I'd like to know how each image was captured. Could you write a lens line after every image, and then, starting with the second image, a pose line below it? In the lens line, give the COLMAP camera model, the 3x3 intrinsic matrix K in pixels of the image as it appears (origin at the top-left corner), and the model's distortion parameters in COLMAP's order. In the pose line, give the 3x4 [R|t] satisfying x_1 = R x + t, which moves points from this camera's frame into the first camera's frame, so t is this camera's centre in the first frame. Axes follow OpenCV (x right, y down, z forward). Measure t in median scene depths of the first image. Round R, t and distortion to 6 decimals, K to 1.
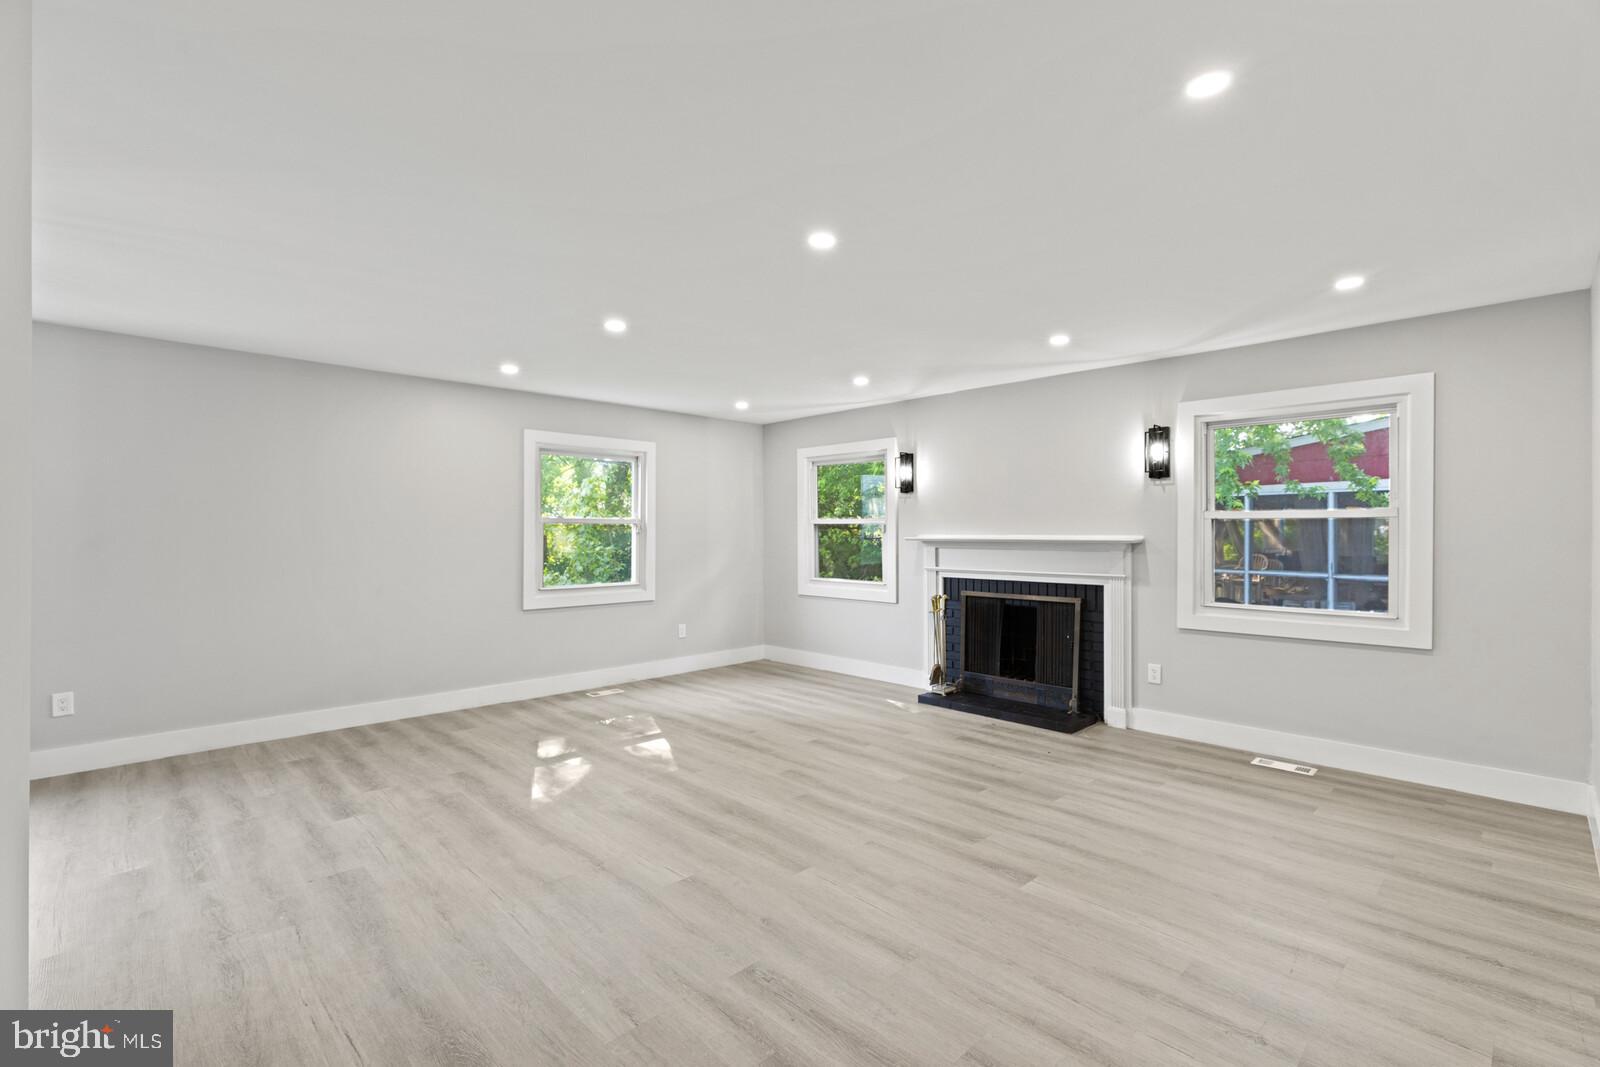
lens RADIAL K [[713.6, 0, 802.1], [0, 713.6, 530.9], [0, 0, 1]] dist [0.002279, -0.000804]
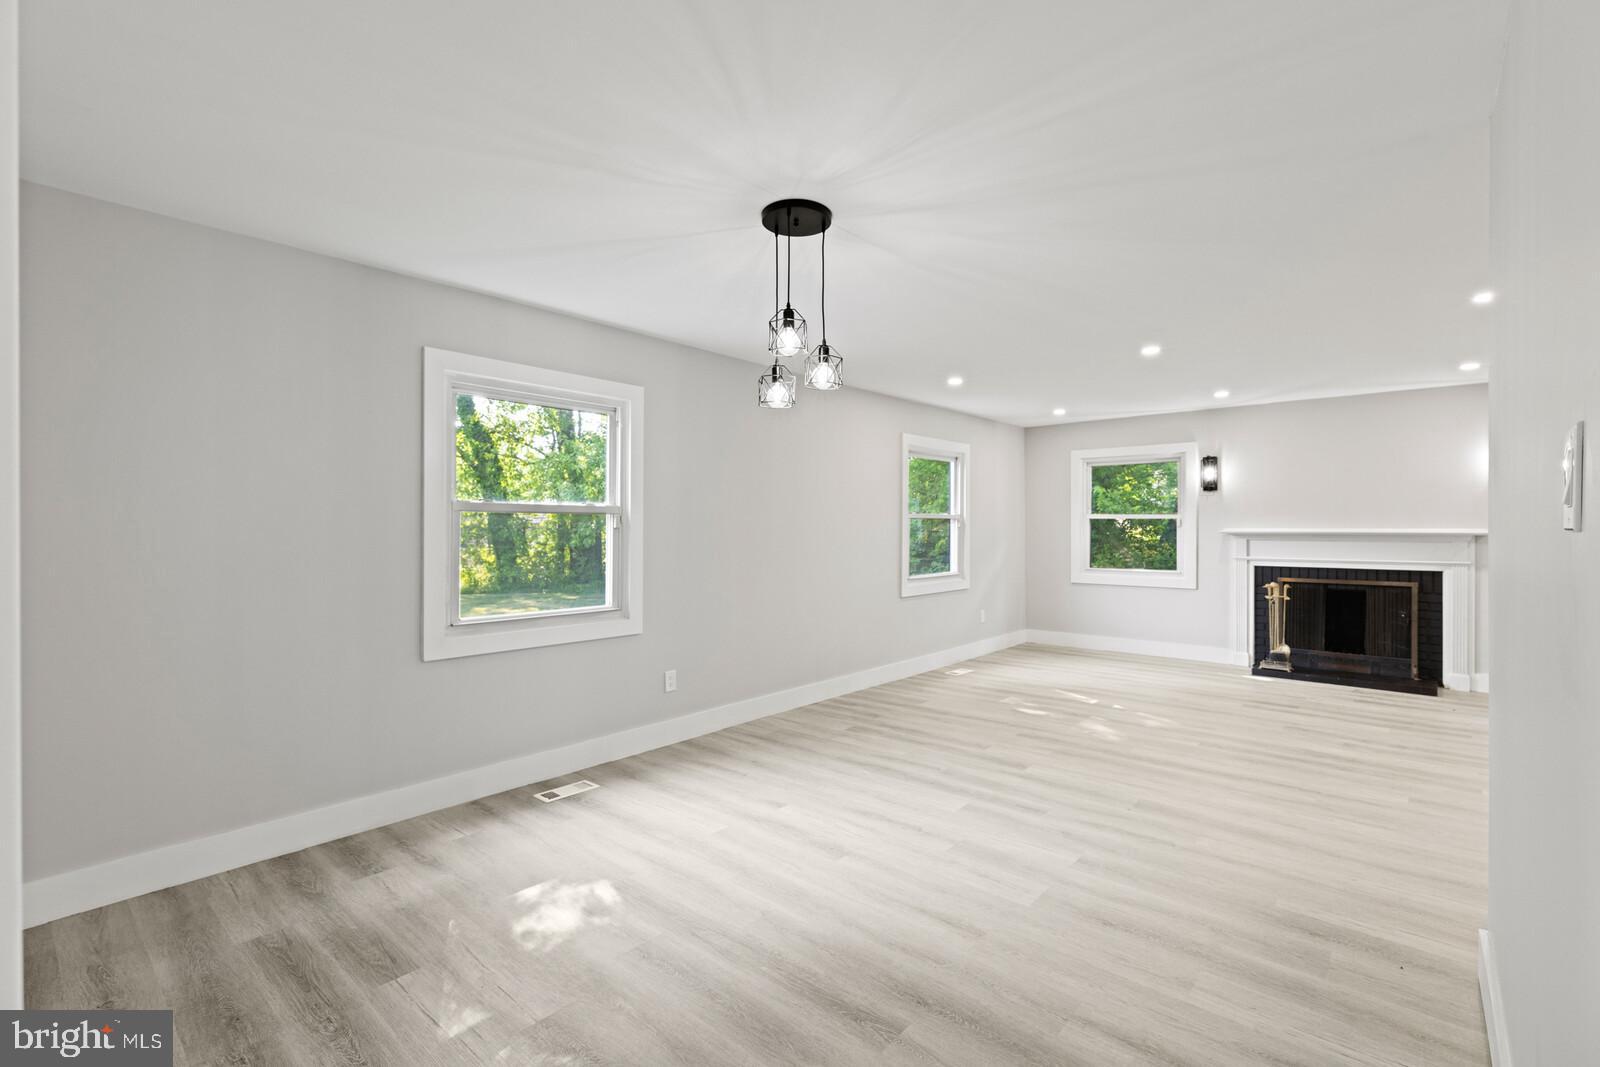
lens RADIAL K [[713.6, 0, 796.5], [0, 713.6, 531.6], [0, 0, 1]] dist [0.002279, -0.000804]
pose [[0.997531, -0.001607, 0.070207, -0.761465], [0.000850, 0.999941, 0.010816, -0.003267], [-0.070220, -0.010730, 0.997474, -0.107573]]
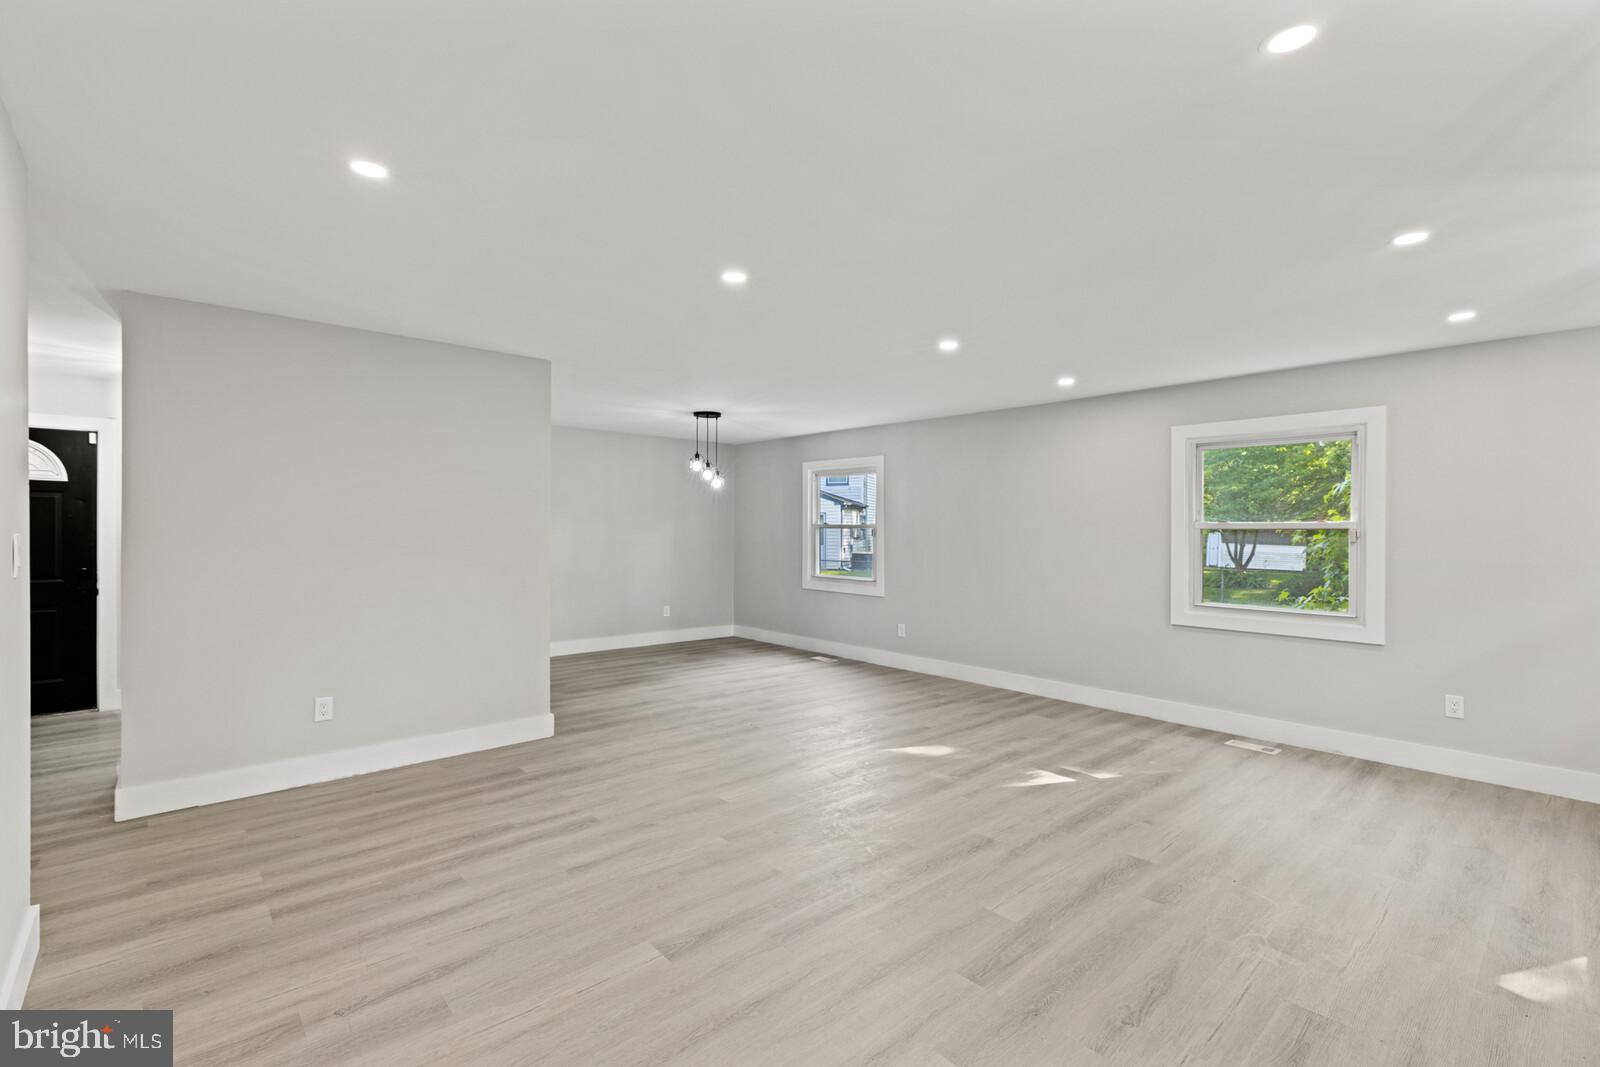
lens RADIAL K [[713.6, 0, 796.2], [0, 713.6, 527.4], [0, 0, 1]] dist [0.002279, -0.000804]
pose [[-0.046497, -0.003877, -0.998911, 0.661742], [-0.001062, 0.999992, -0.003831, -0.010841], [0.998918, 0.000883, -0.046501, 0.678137]]
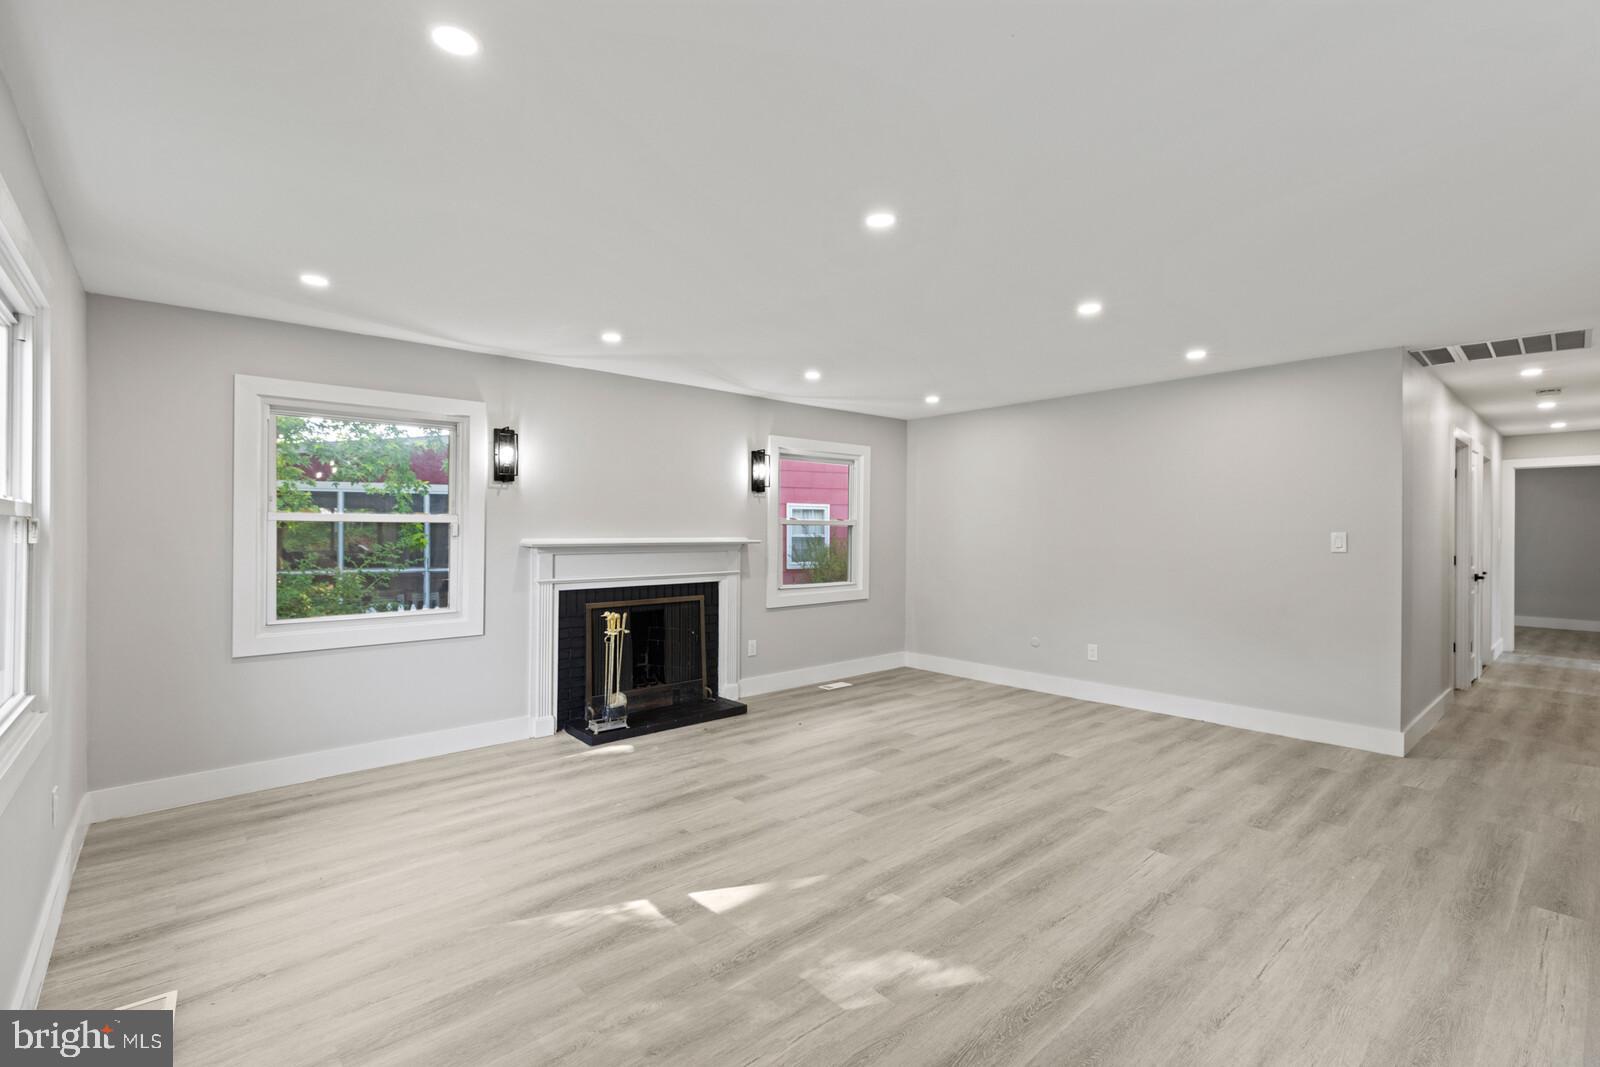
lens RADIAL K [[713.6, 0, 792.8], [0, 713.6, 530.6], [0, 0, 1]] dist [0.002279, -0.000804]
pose [[0.059962, -0.001178, 0.998200, -0.744616], [-0.005948, 0.999981, 0.001538, -0.007847], [-0.998183, -0.006030, 0.059954, 0.853710]]
